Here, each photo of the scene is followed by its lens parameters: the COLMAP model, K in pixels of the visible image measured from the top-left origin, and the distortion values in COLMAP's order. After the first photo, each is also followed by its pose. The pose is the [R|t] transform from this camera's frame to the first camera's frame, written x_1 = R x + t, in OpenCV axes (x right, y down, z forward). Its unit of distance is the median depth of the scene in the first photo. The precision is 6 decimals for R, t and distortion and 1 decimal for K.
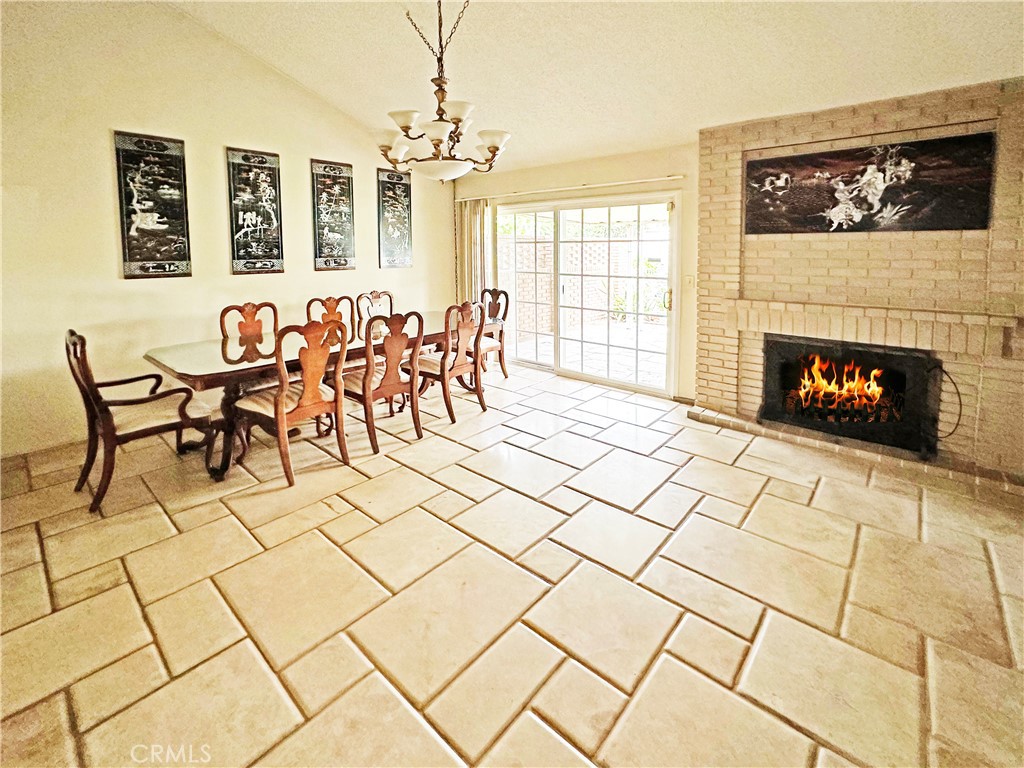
lens RADIAL K [[470.5, 0, 497.8], [0, 470.5, 277.4], [0, 0, 1]] dist [0.005092, -0.000101]
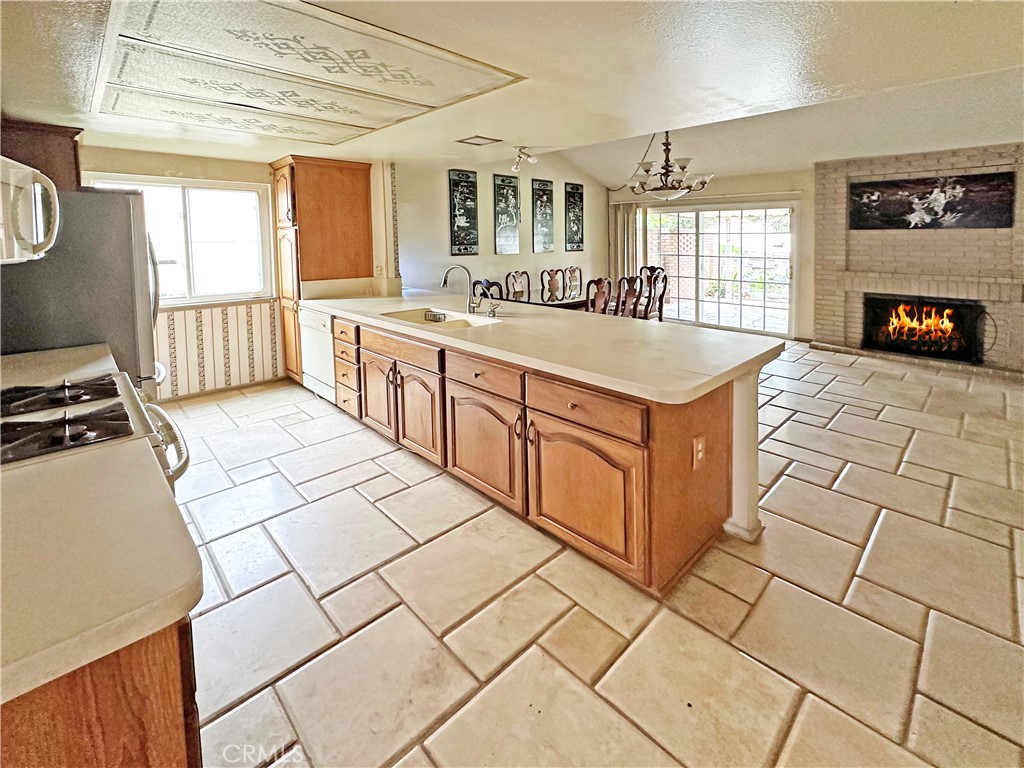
lens RADIAL K [[461.1, 0, 487.4], [0, 461.1, 252.6], [0, 0, 1]] dist [-0.000475, 0.001361]
pose [[0.994232, 0.006346, -0.107065, -0.501928], [-0.009458, 0.999547, -0.028588, 0.039578], [0.106835, 0.029436, 0.993841, -0.644014]]
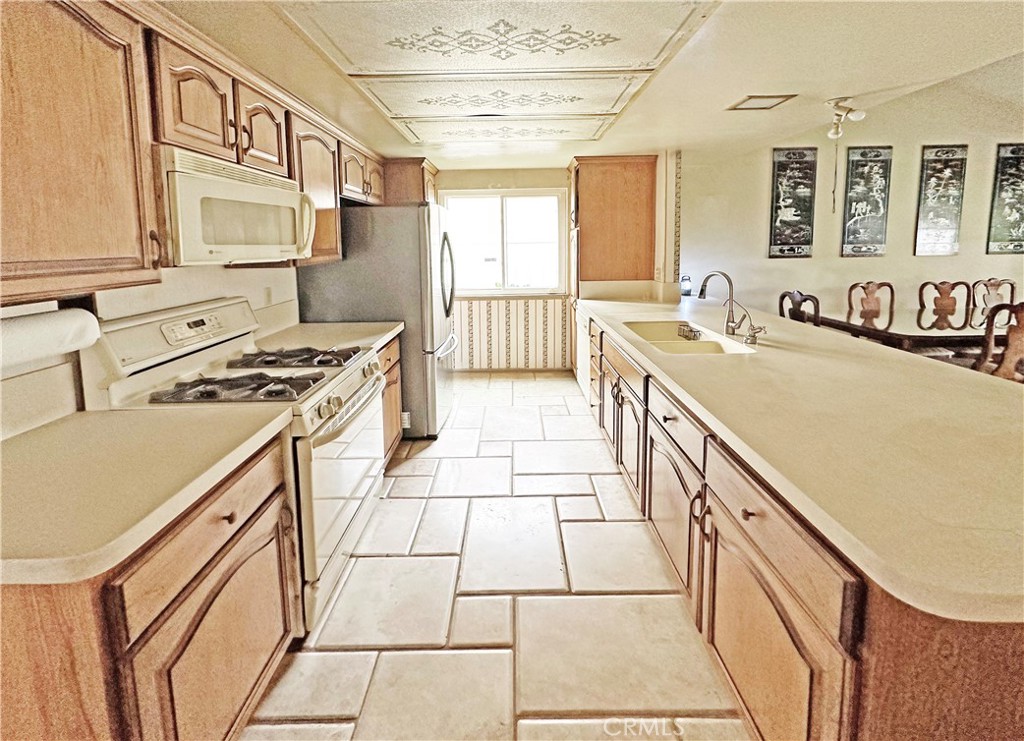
lens RADIAL K [[442.7, 0, 525.4], [0, 442.7, 285.9], [0, 0, 1]] dist [-0.002158, 0.002440]
pose [[0.670795, 0.072253, -0.738115, -0.322990], [-0.033770, 0.997186, 0.066924, 0.022827], [0.740874, -0.019966, 0.671348, -0.390583]]
